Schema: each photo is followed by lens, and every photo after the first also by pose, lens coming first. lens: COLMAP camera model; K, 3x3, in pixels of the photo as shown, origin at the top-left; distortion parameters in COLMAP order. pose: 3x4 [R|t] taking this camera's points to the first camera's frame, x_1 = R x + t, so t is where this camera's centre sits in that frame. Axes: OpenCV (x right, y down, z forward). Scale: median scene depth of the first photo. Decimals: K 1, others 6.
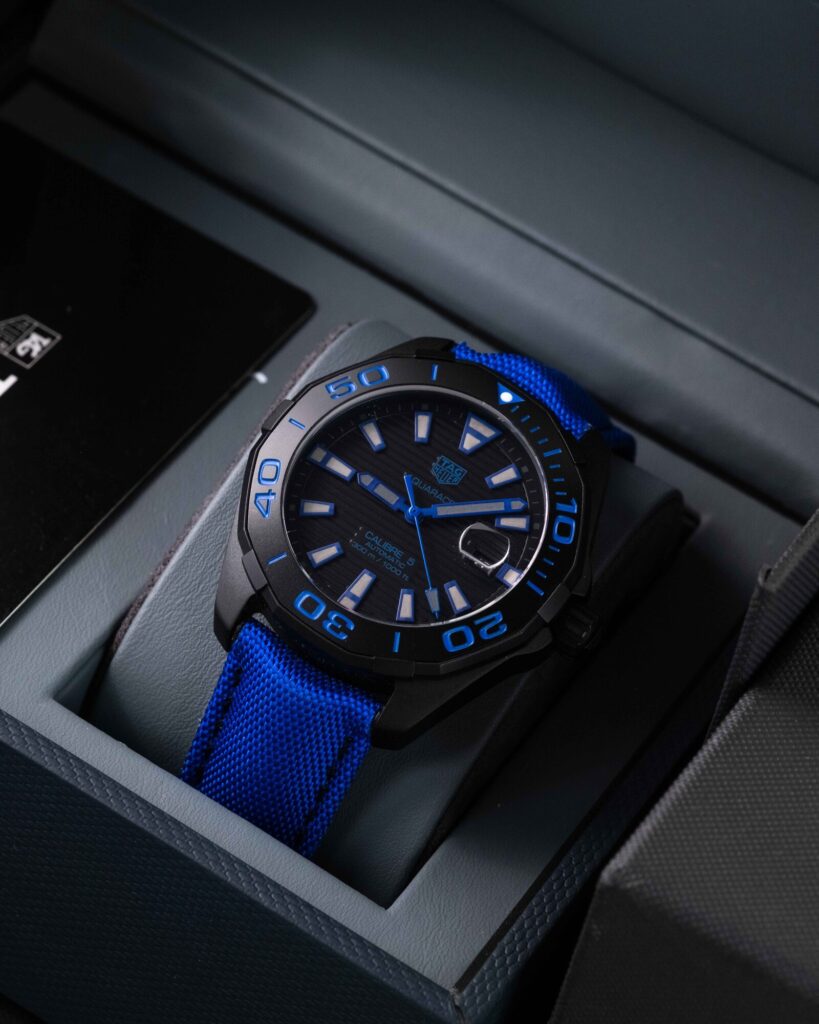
lens RADIAL K [[4529.9, 0, 415.2], [0, 4529.9, 513.7], [0, 0, 1]] dist [0.383637, 0.000000]
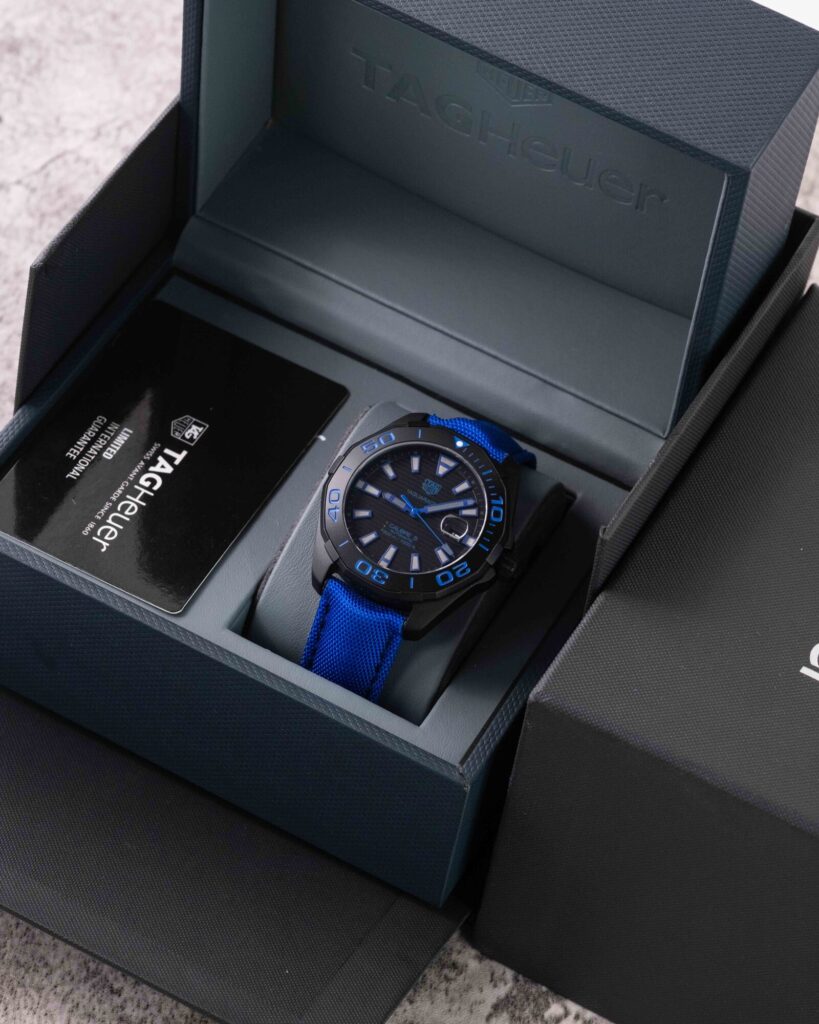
lens RADIAL K [[4529.9, 0, 407.3], [0, 4529.9, 512.5], [0, 0, 1]] dist [0.383637, 0.000000]
pose [[0.996134, -0.087736, -0.004349, 0.004588], [0.087817, 0.995840, 0.024314, -0.044726], [0.002198, -0.024602, 0.999695, -0.836973]]
